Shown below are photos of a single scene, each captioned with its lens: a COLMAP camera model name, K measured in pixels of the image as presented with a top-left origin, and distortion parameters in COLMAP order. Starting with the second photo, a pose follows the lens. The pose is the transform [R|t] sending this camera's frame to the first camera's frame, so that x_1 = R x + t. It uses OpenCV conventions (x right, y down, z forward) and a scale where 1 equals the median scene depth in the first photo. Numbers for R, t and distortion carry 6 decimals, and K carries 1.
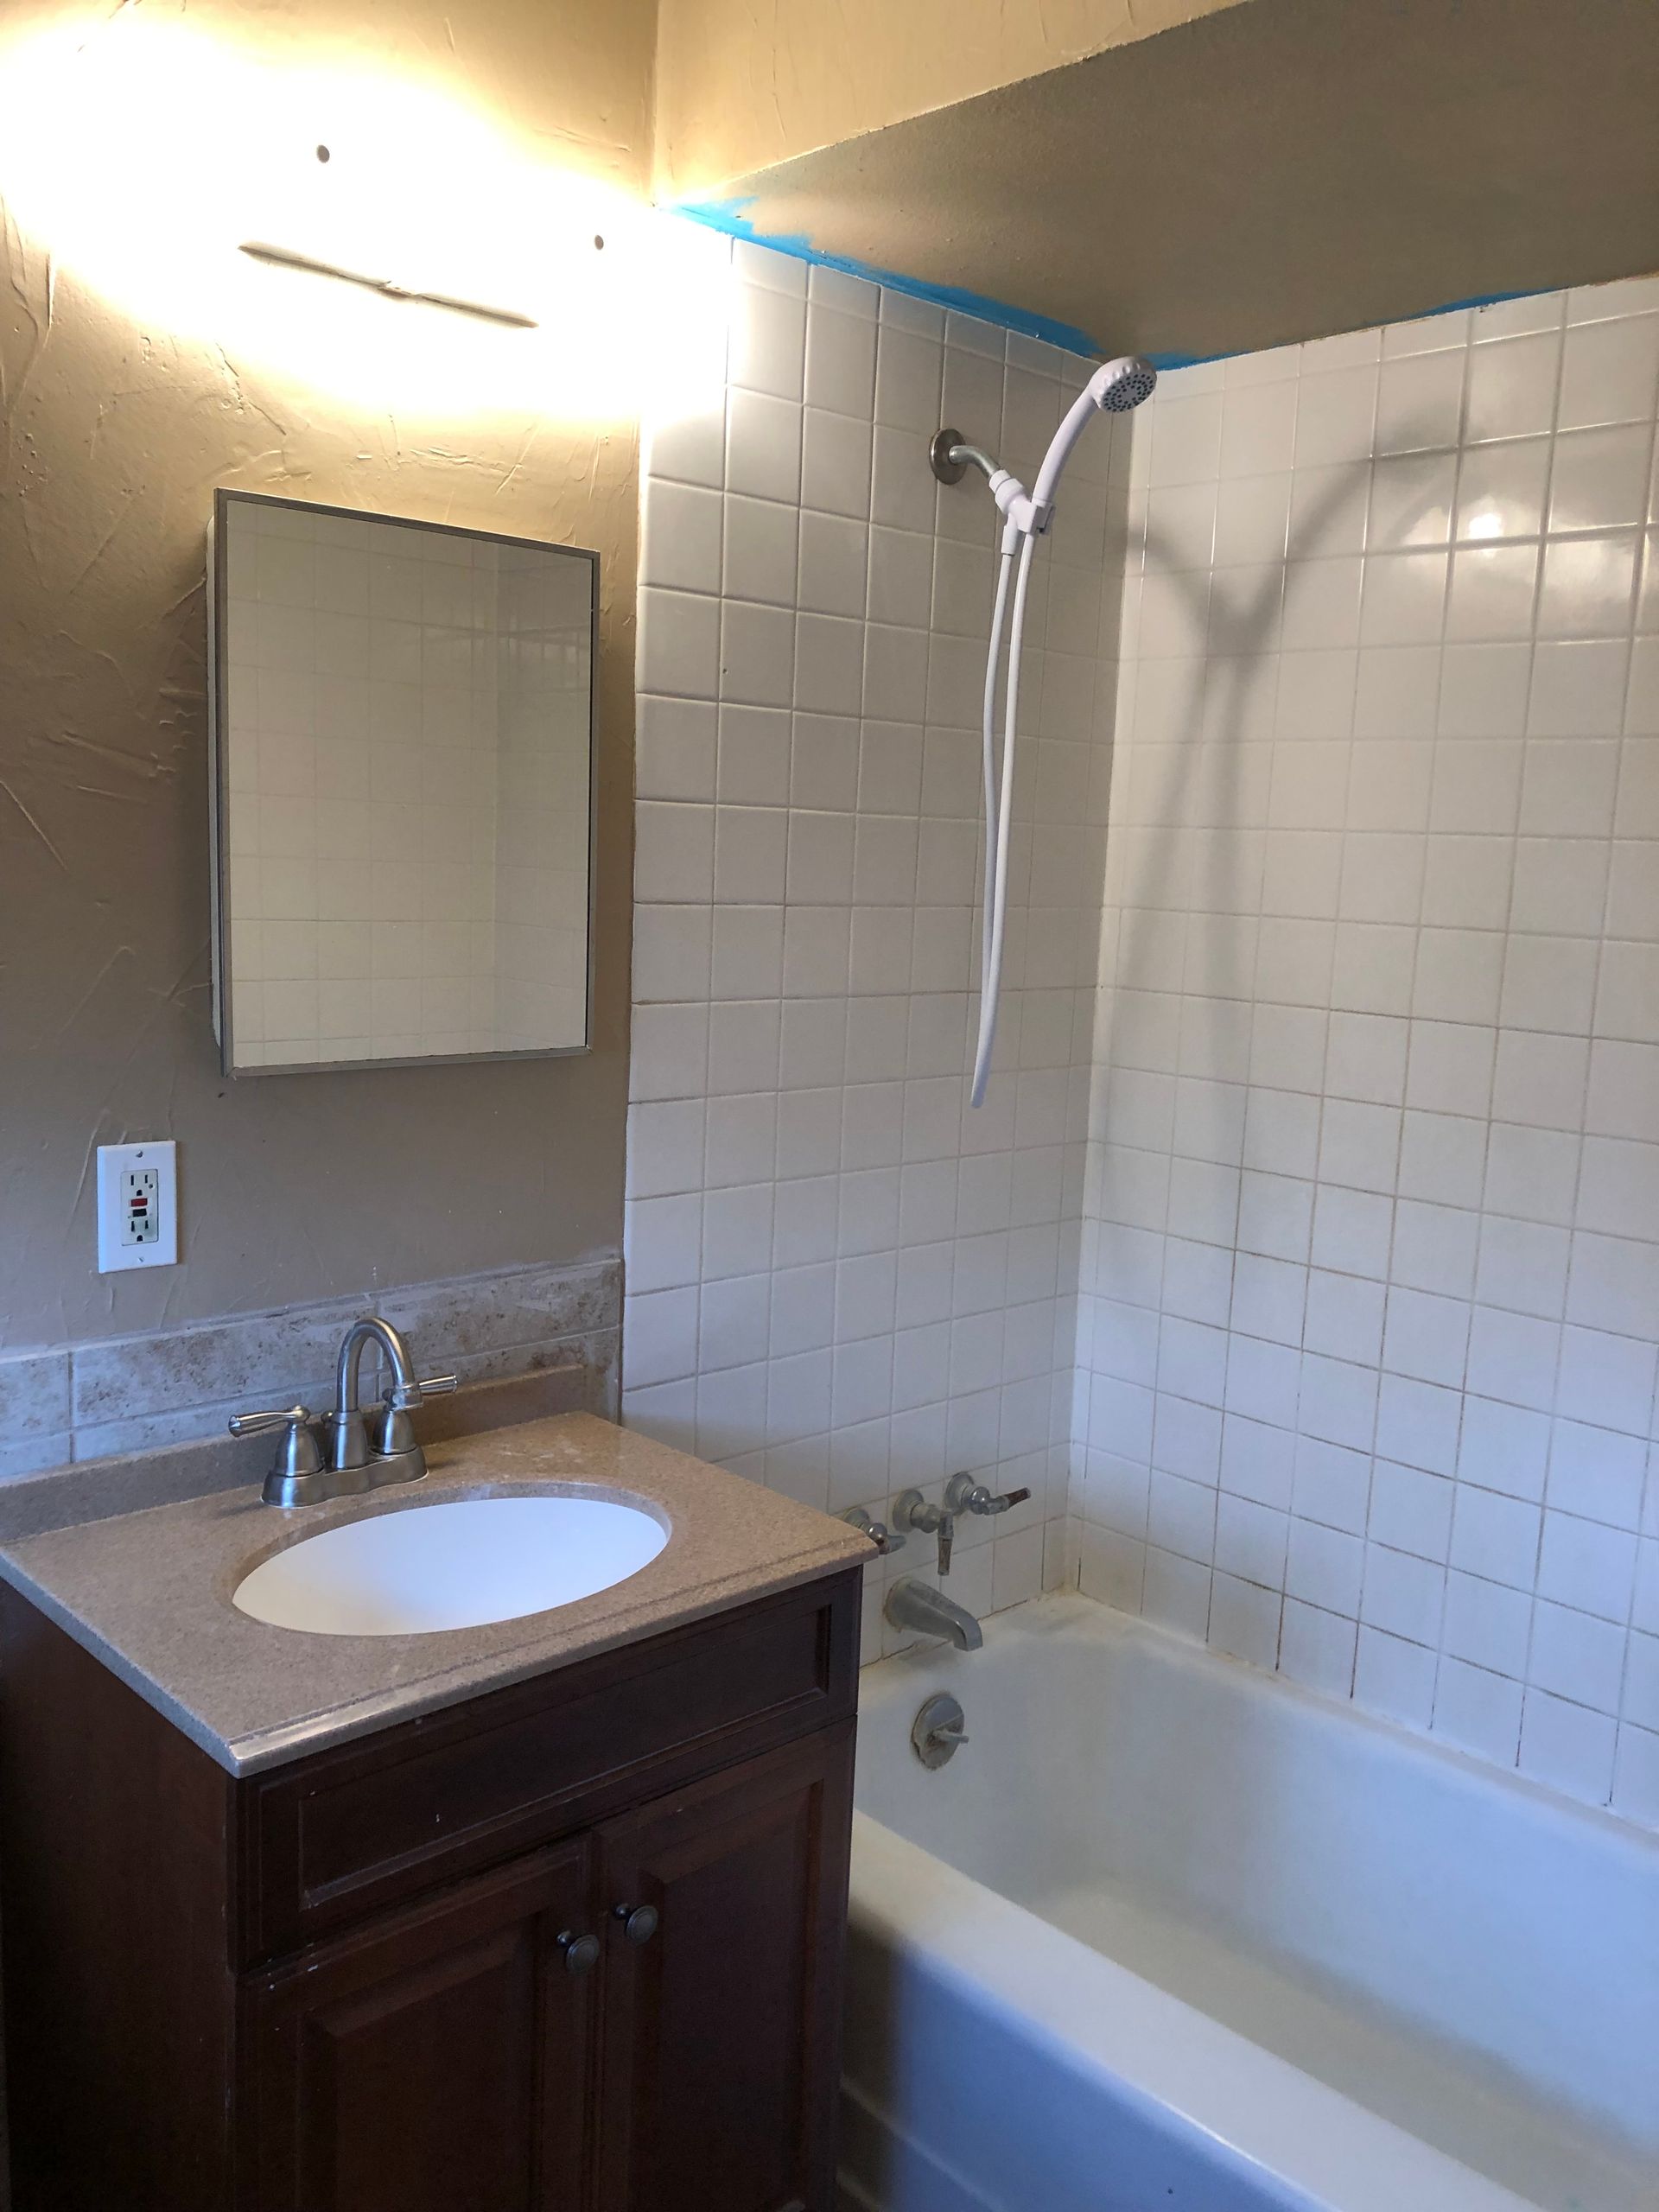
lens RADIAL K [[1833.0, 0, 825.7], [0, 1833.0, 1114.0], [0, 0, 1]] dist [0.053014, -0.067235]
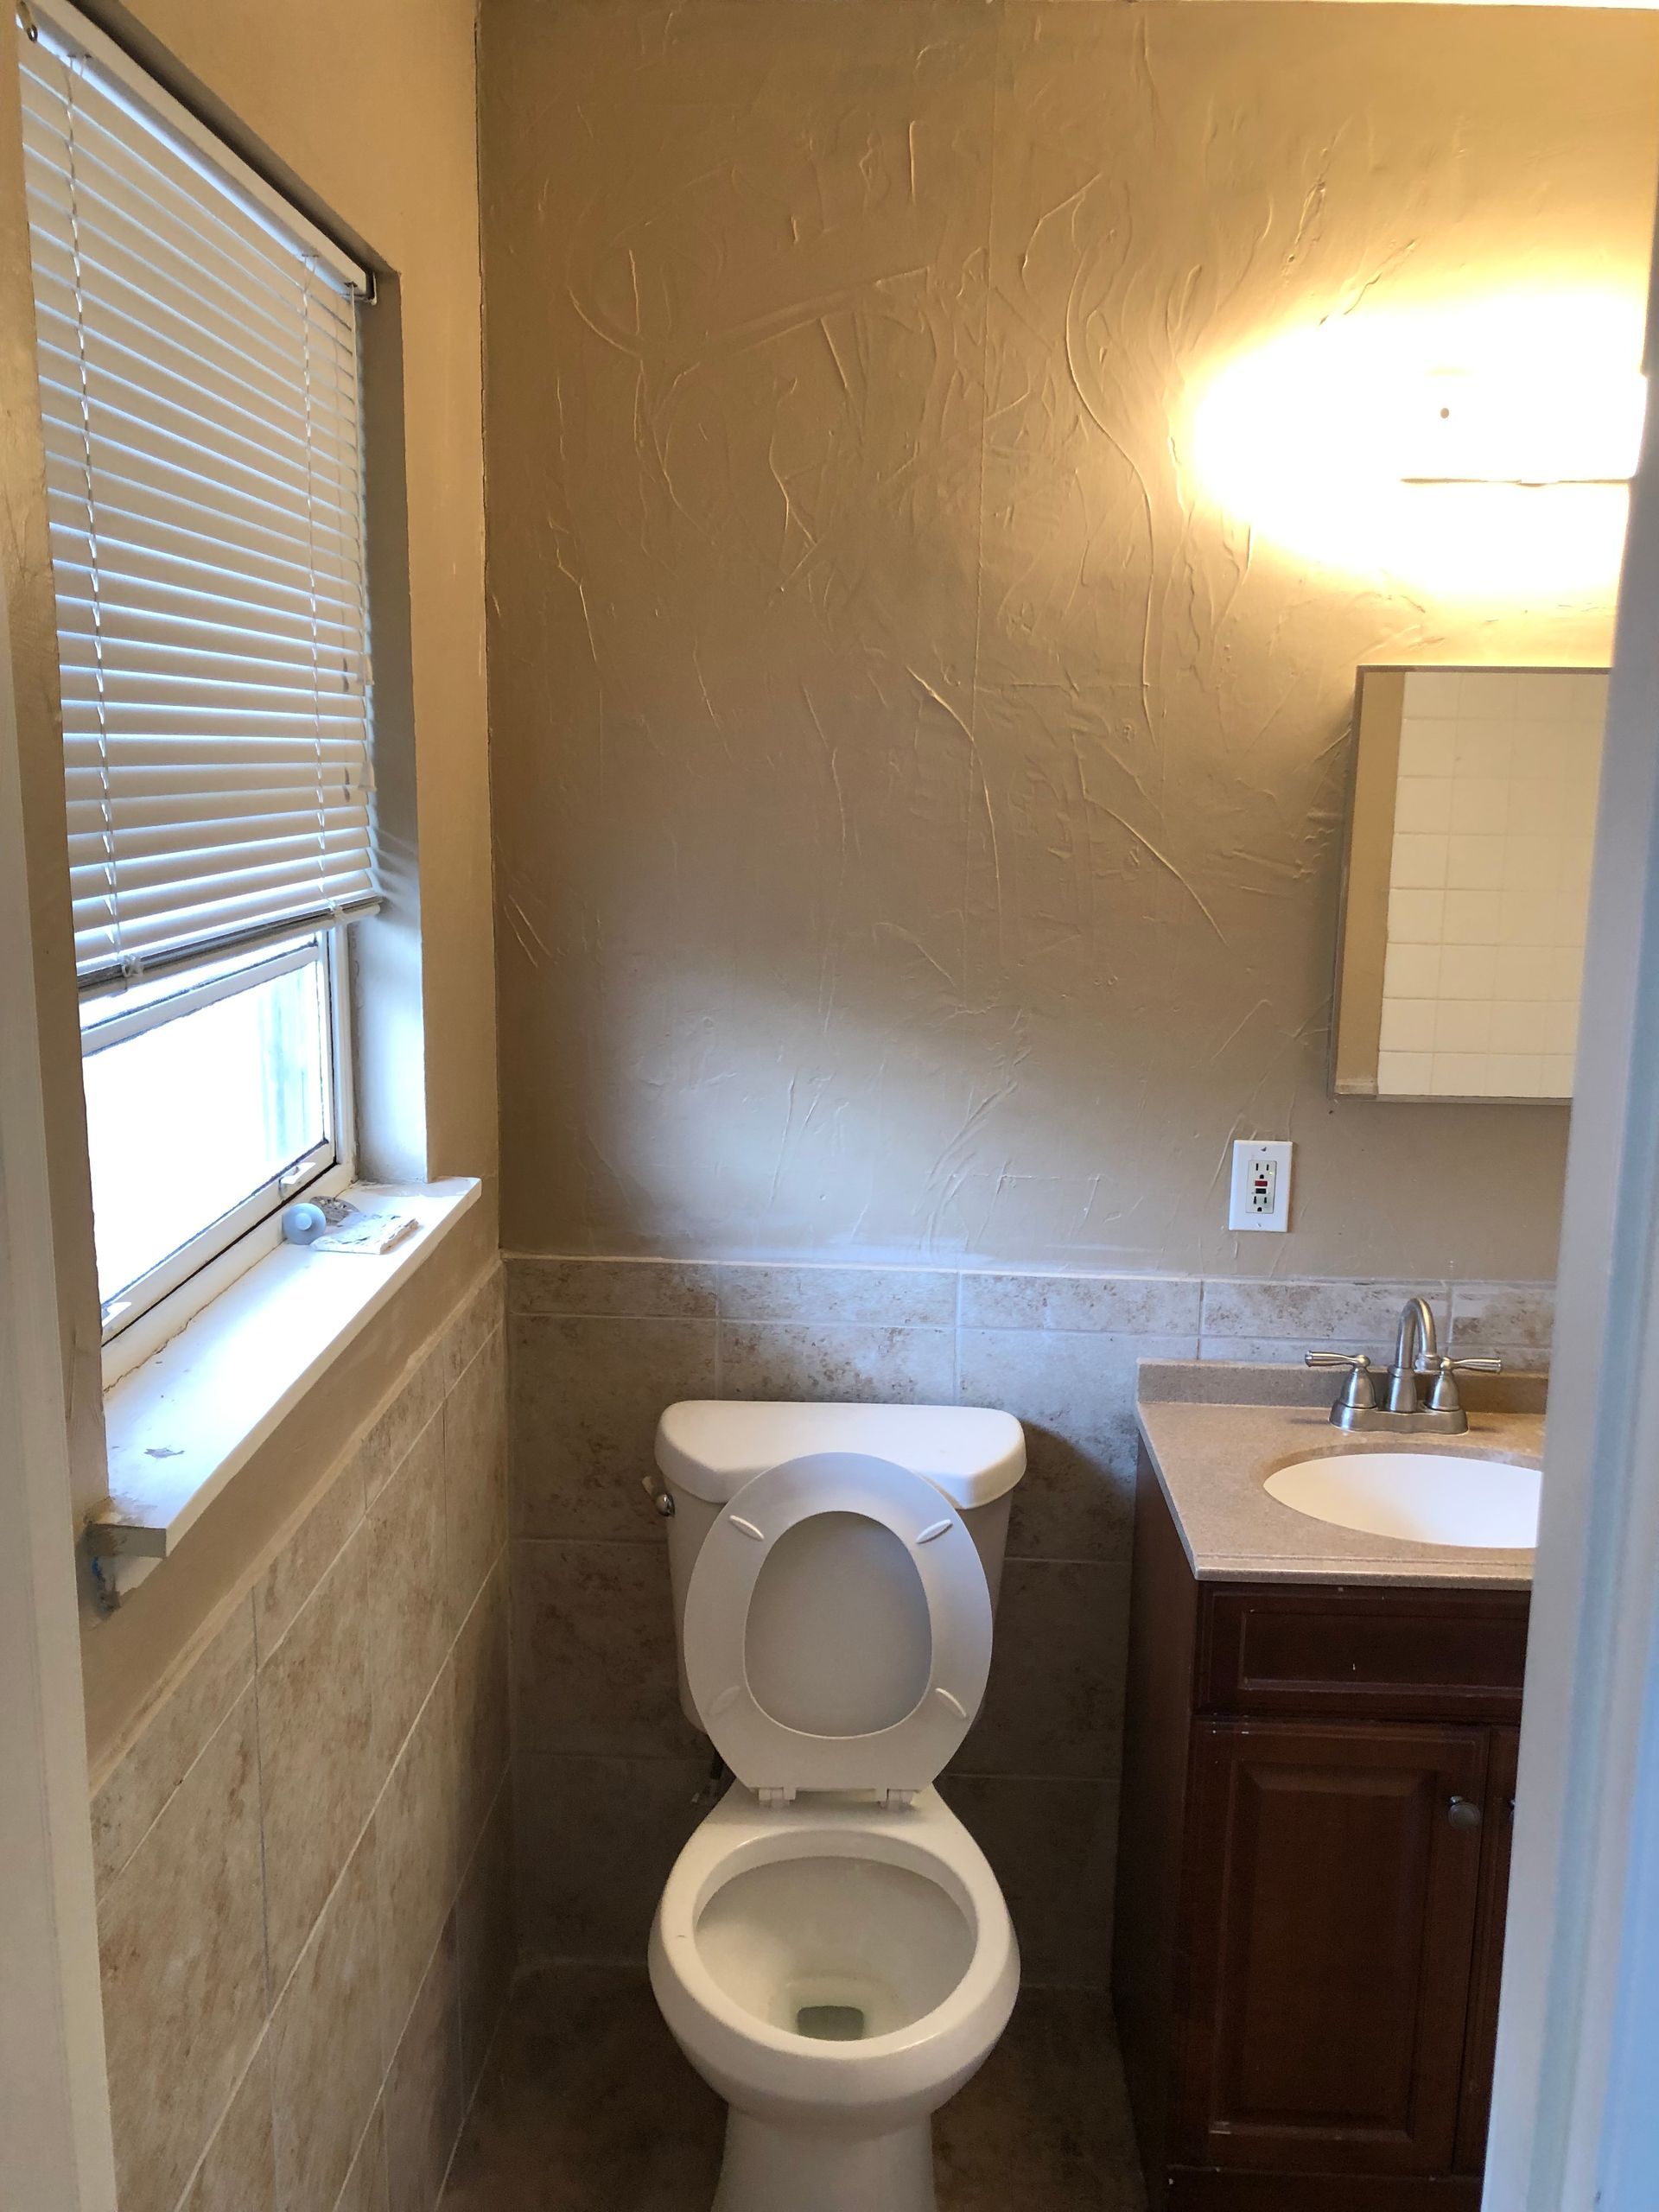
lens RADIAL K [[1833.0, 0, 828.8], [0, 1833.0, 1099.0], [0, 0, 1]] dist [0.053014, -0.067235]
pose [[0.700651, 0.103590, -0.705944, 0.359486], [-0.095929, 0.994098, 0.050664, -0.052671], [0.707026, 0.032223, 0.706453, -0.198716]]
